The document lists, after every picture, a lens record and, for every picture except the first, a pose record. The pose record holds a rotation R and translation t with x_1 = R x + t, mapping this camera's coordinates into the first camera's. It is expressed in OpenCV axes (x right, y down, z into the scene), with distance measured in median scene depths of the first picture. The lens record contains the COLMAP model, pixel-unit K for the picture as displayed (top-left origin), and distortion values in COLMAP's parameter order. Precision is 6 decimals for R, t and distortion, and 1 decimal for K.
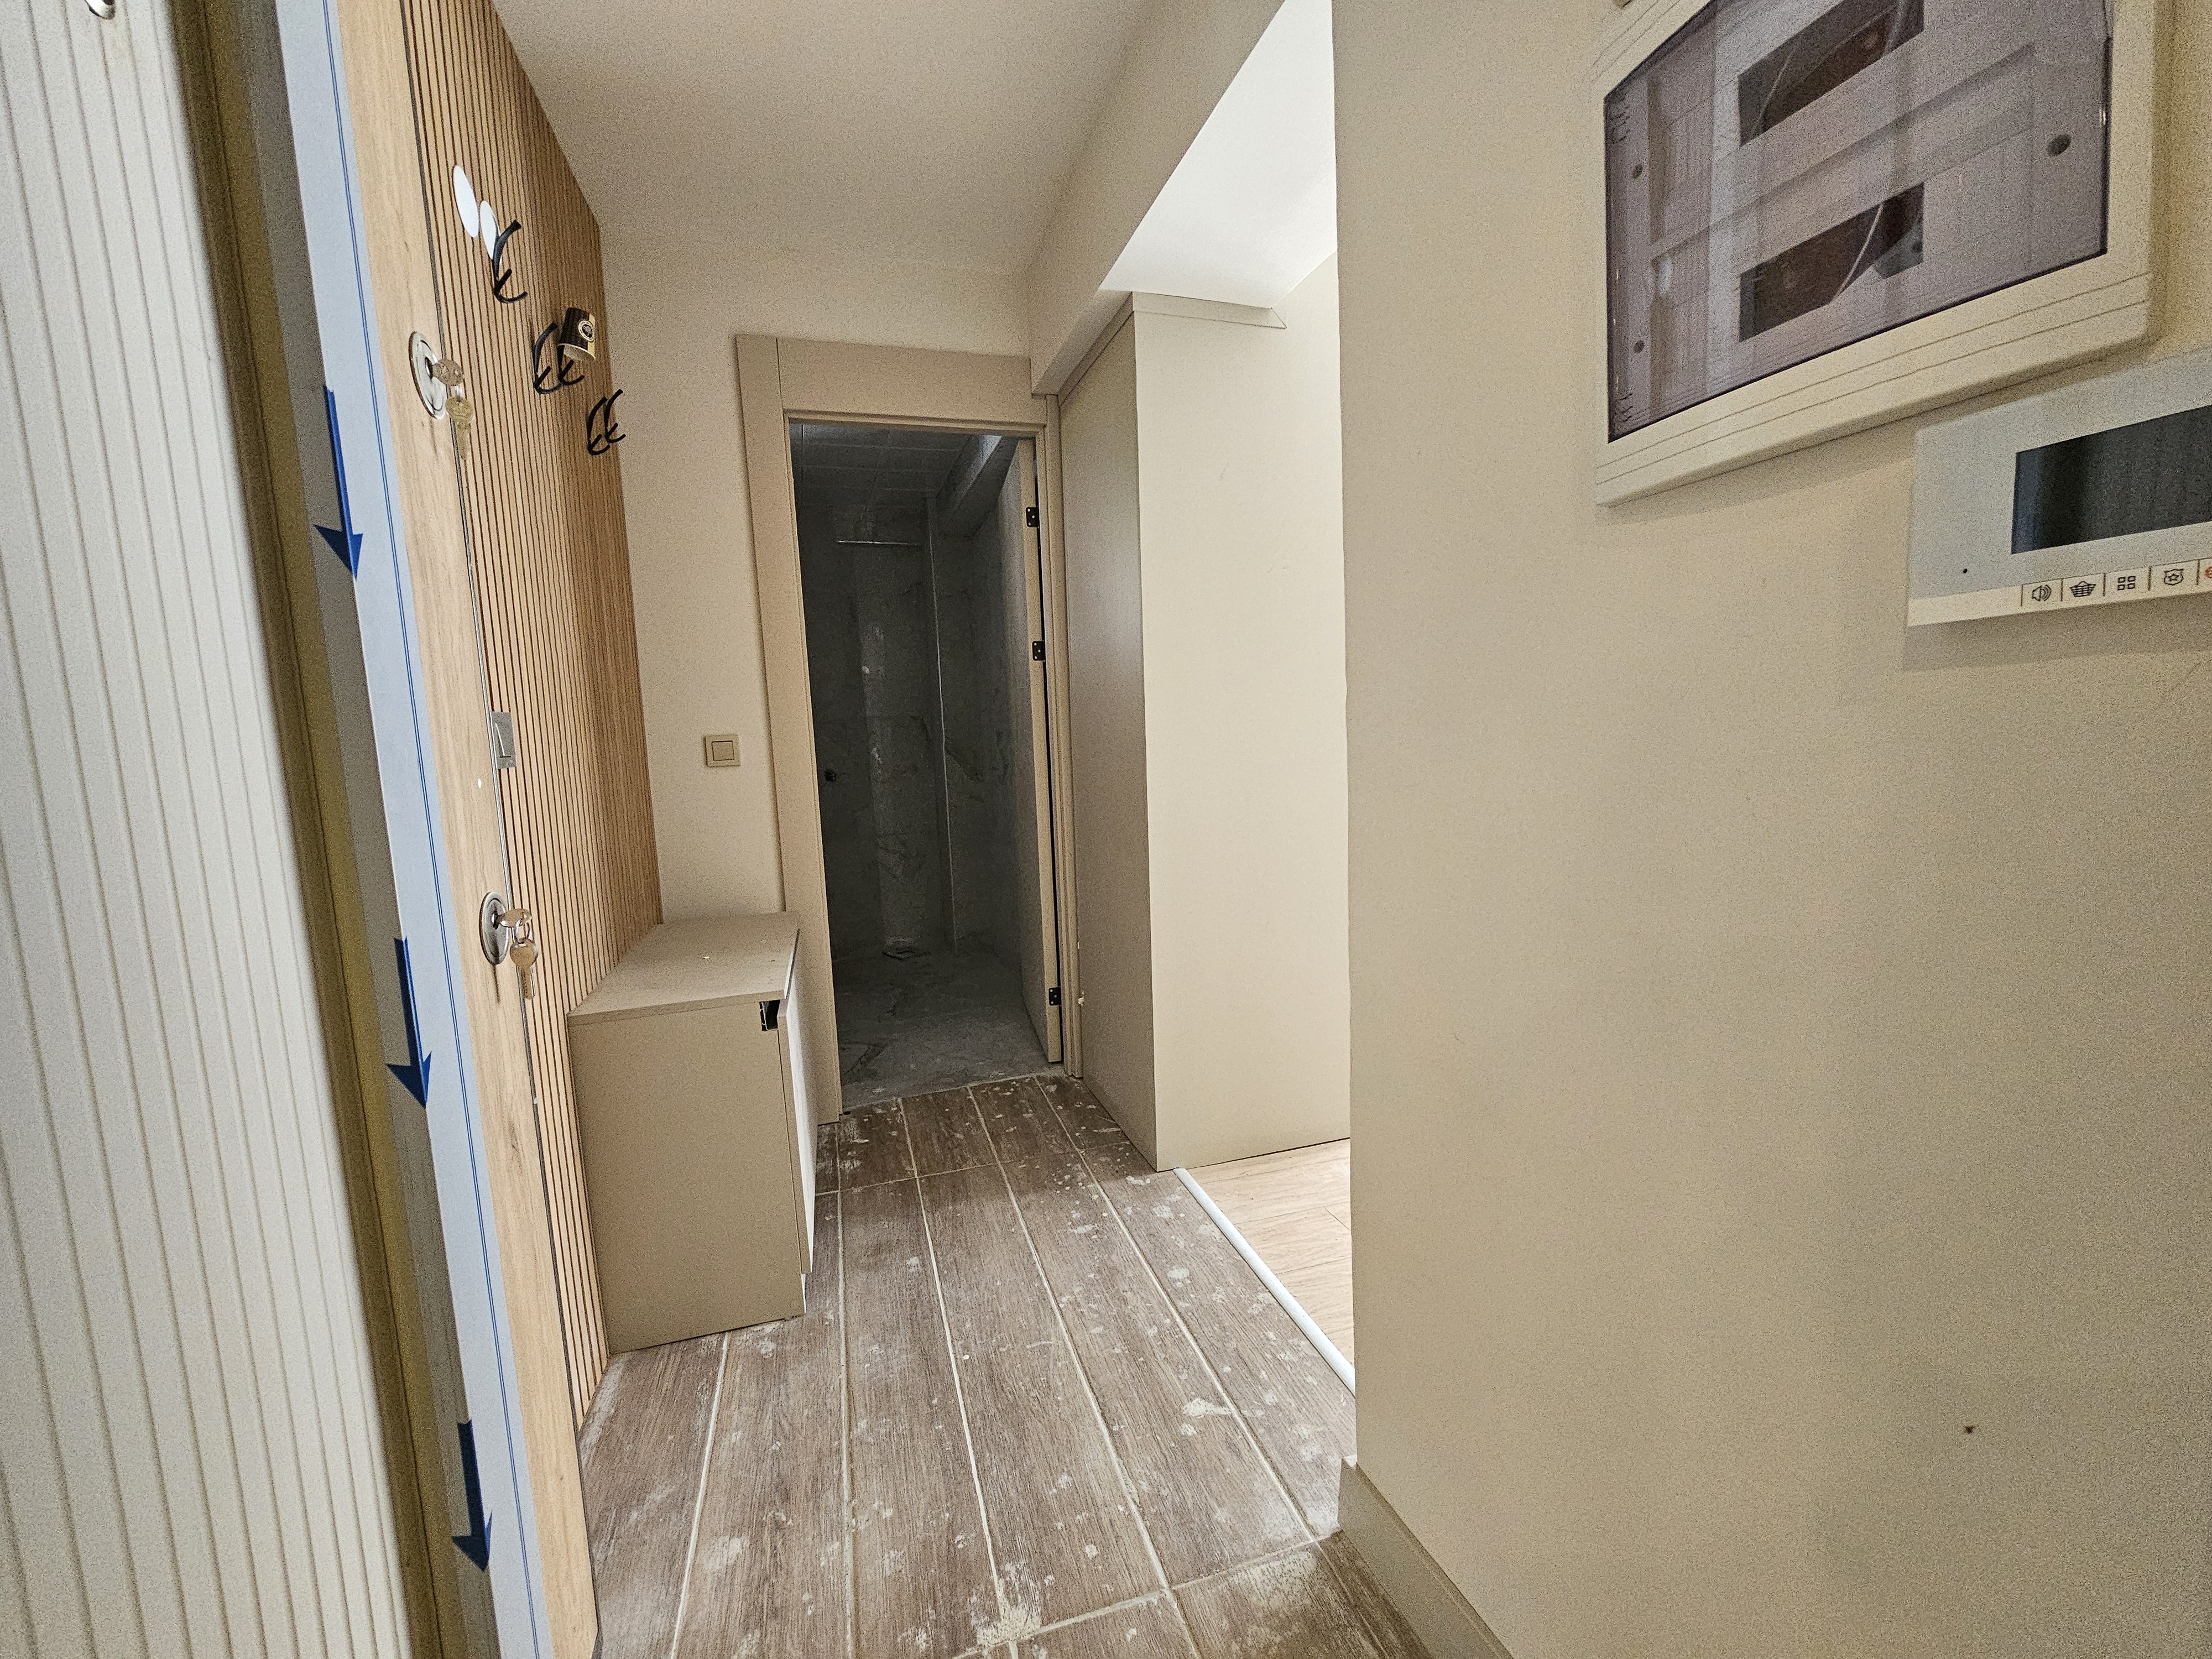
lens RADIAL K [[902.3, 0, 1096.4], [0, 902.3, 827.7], [0, 0, 1]] dist [-0.006584, 0.002203]
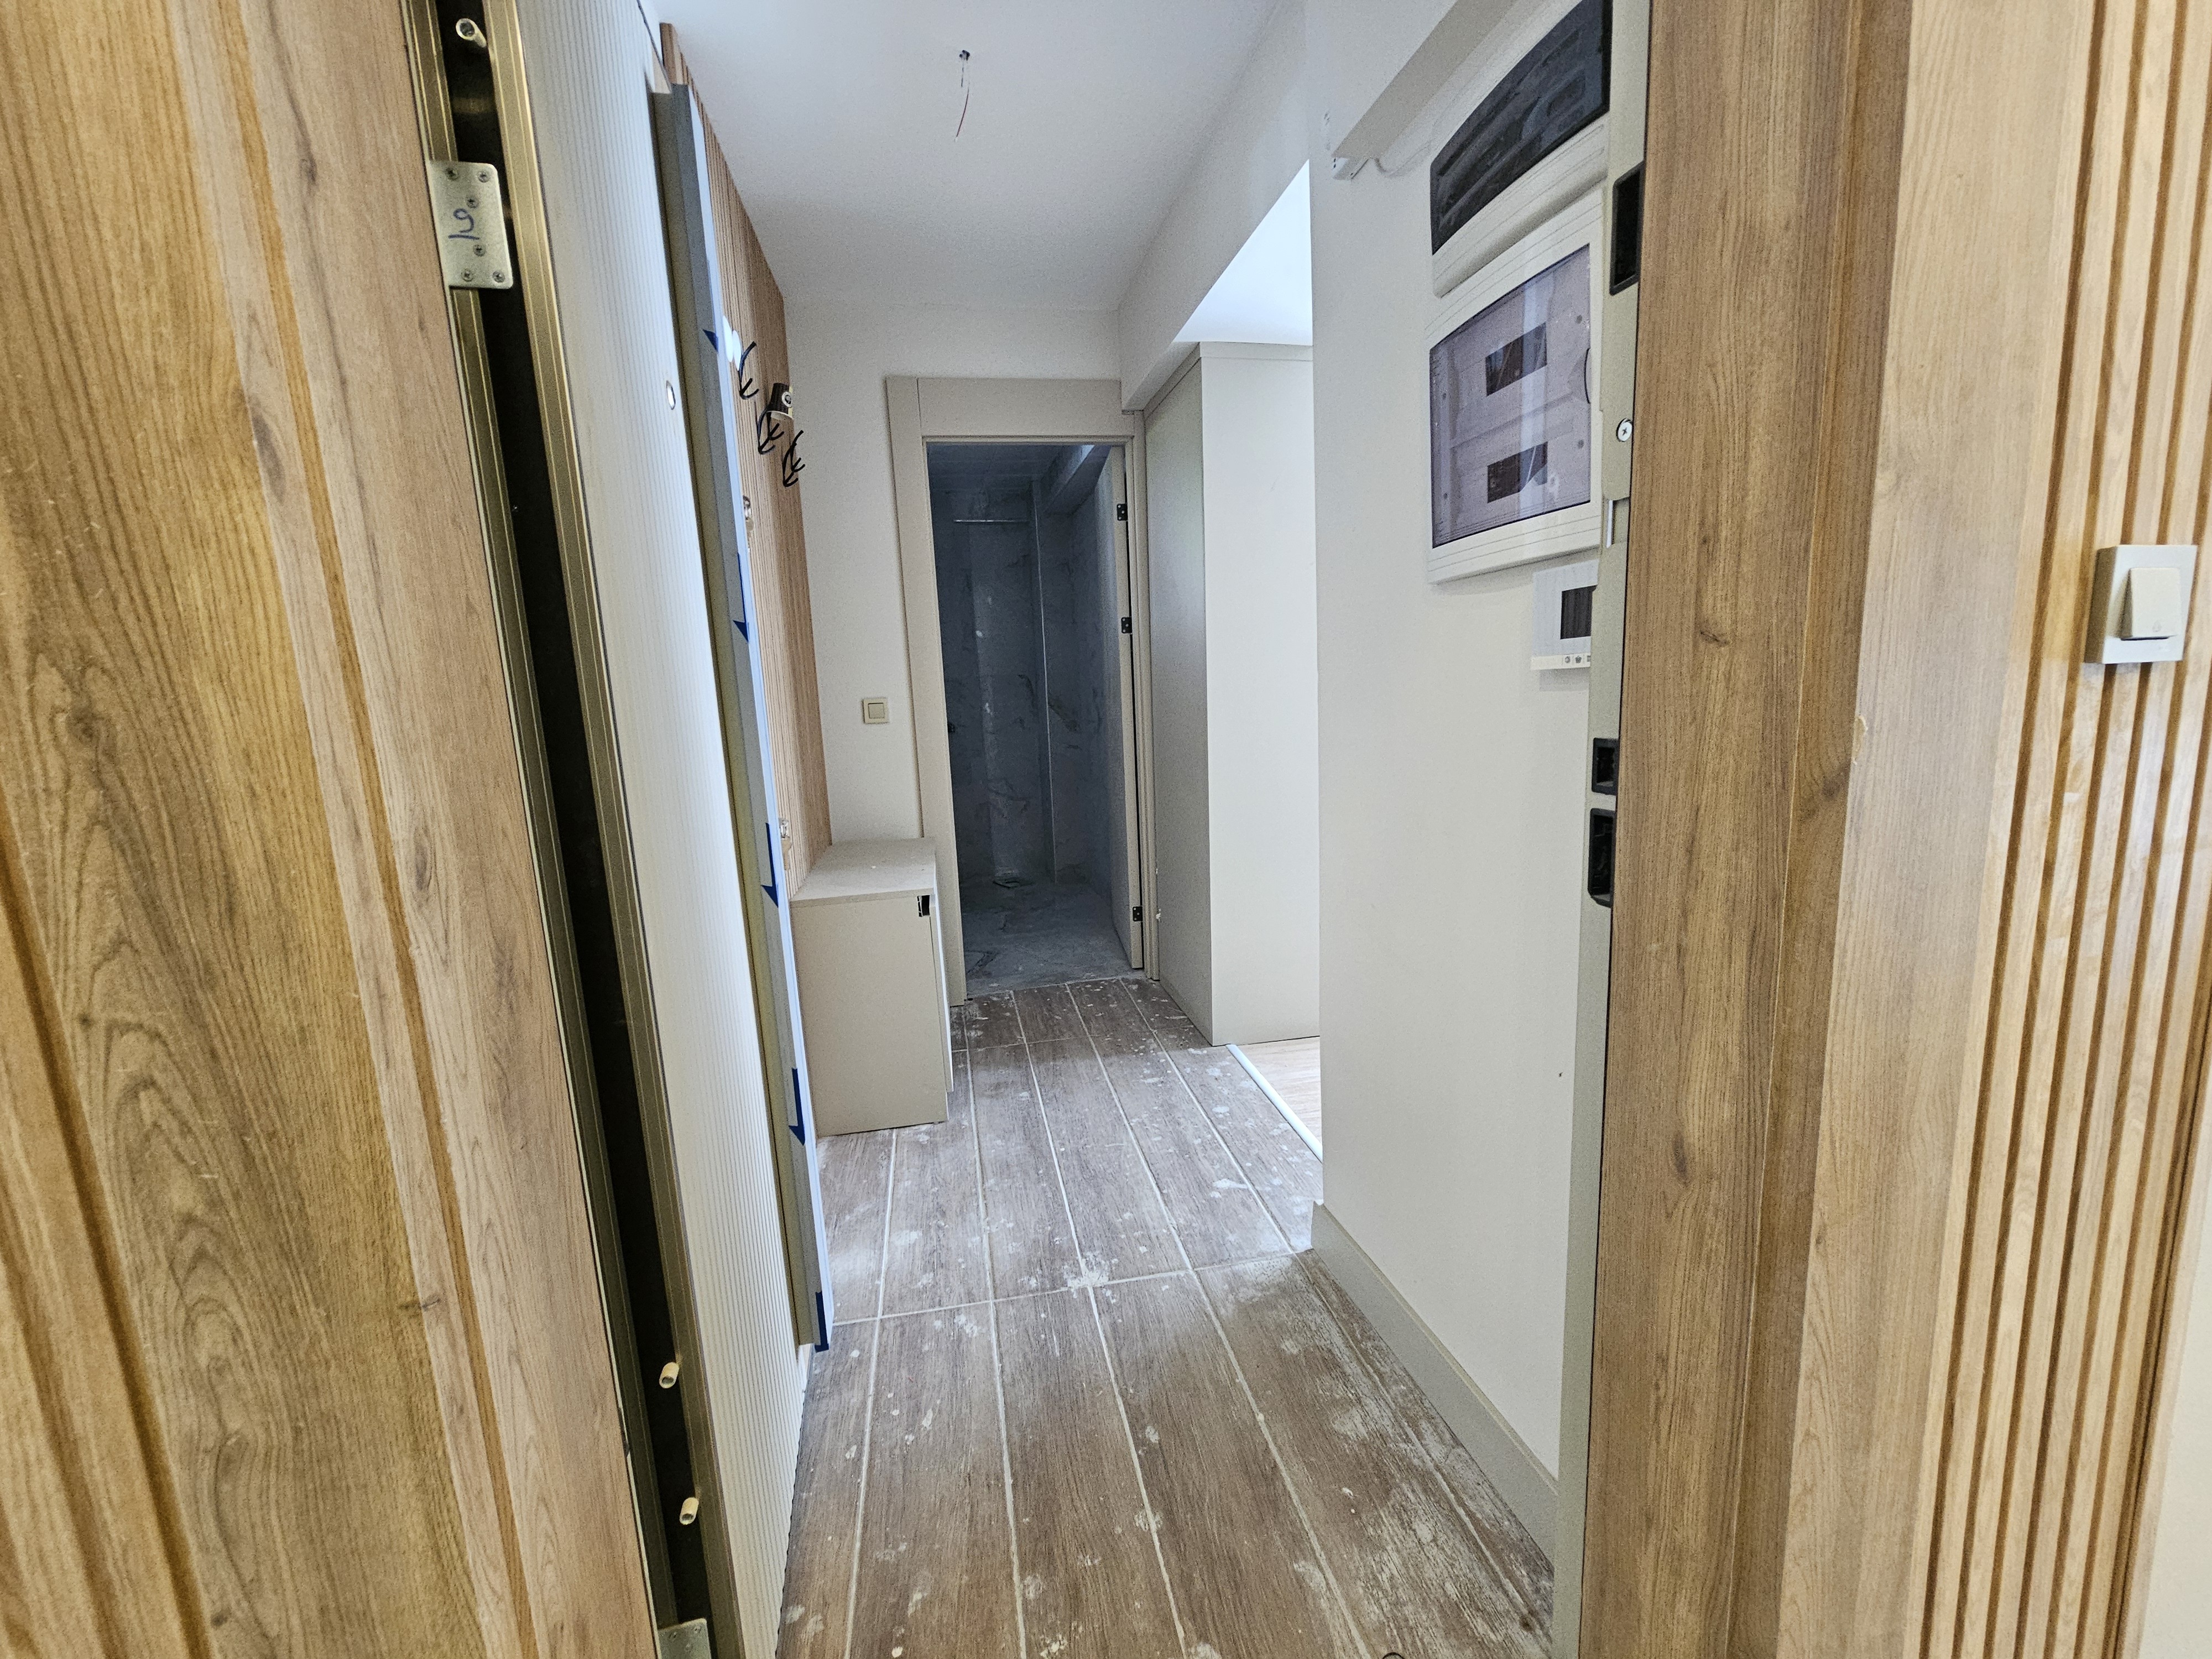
lens RADIAL K [[902.3, 0, 1096.4], [0, 902.3, 828.4], [0, 0, 1]] dist [-0.006584, 0.002203]
pose [[0.993863, 0.014324, -0.109685, 0.041408], [-0.007990, 0.998286, 0.057968, 0.004468], [0.110327, -0.056736, 0.992275, -0.270815]]
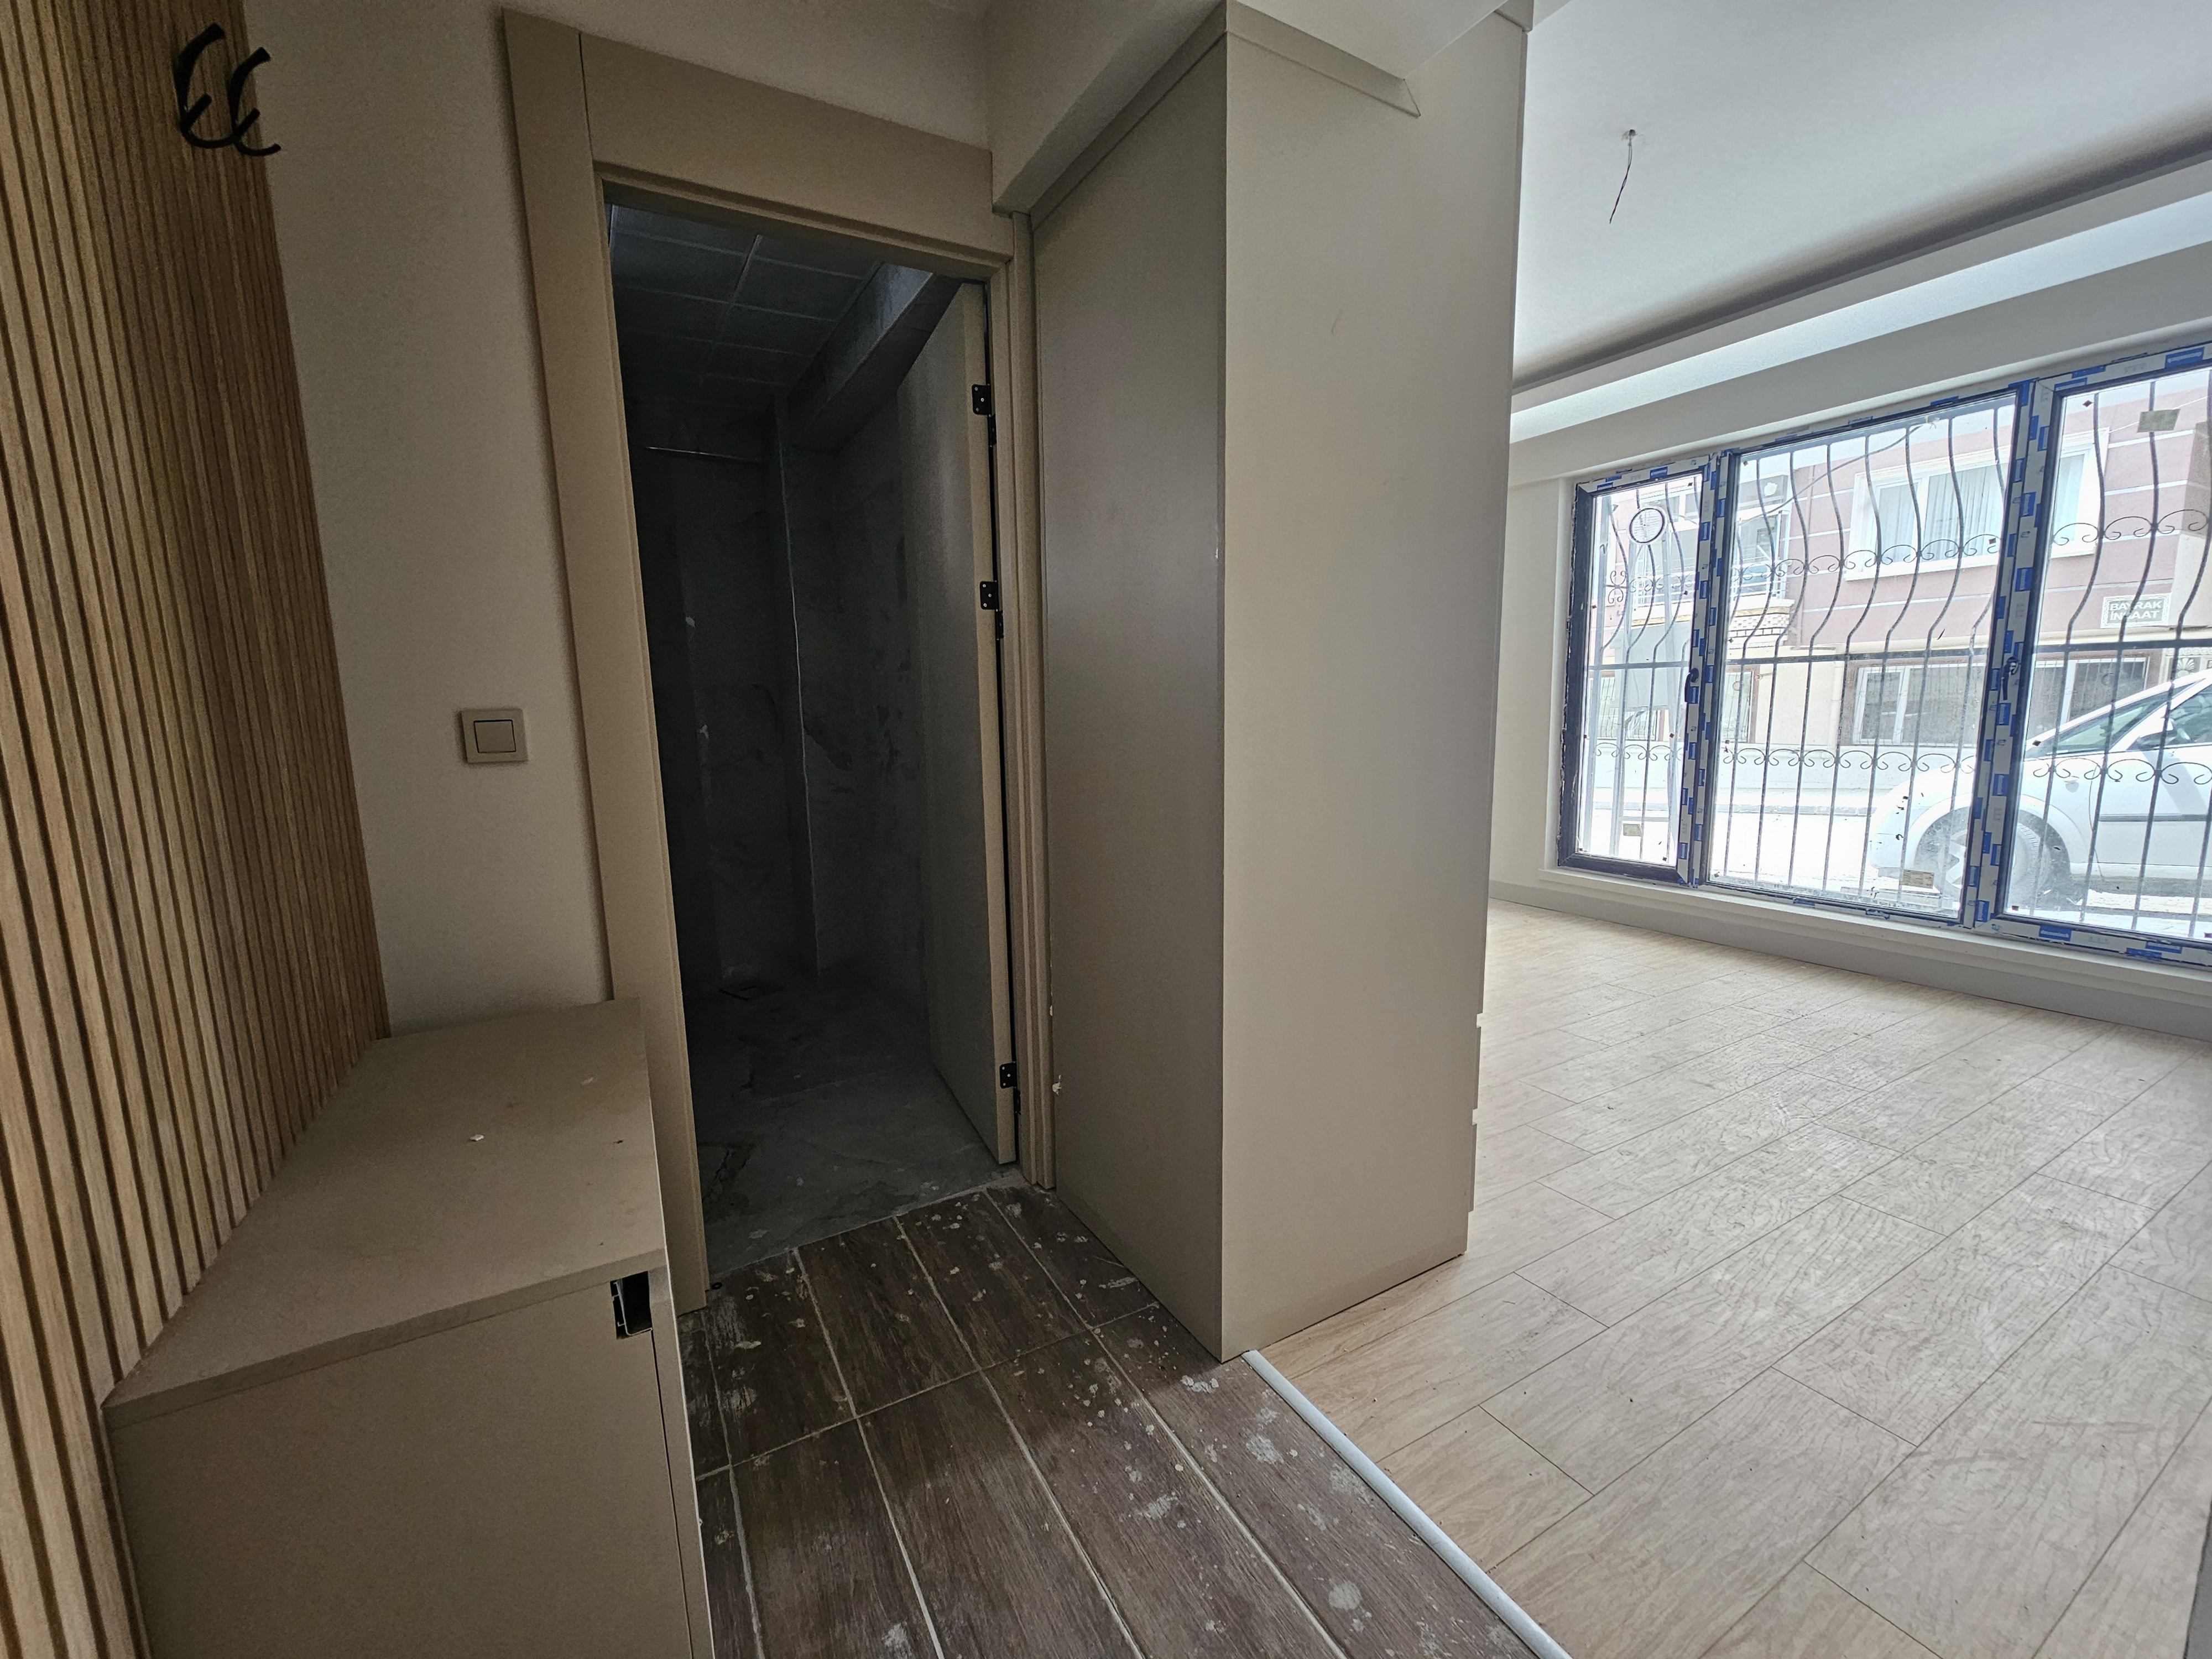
lens RADIAL K [[902.3, 0, 1094.3], [0, 902.3, 831.0], [0, 0, 1]] dist [-0.006584, 0.002203]
pose [[0.978680, -0.011340, 0.205079, -0.170511], [0.004872, 0.999475, 0.032019, -0.045660], [-0.205335, -0.030337, 0.978221, 0.381980]]
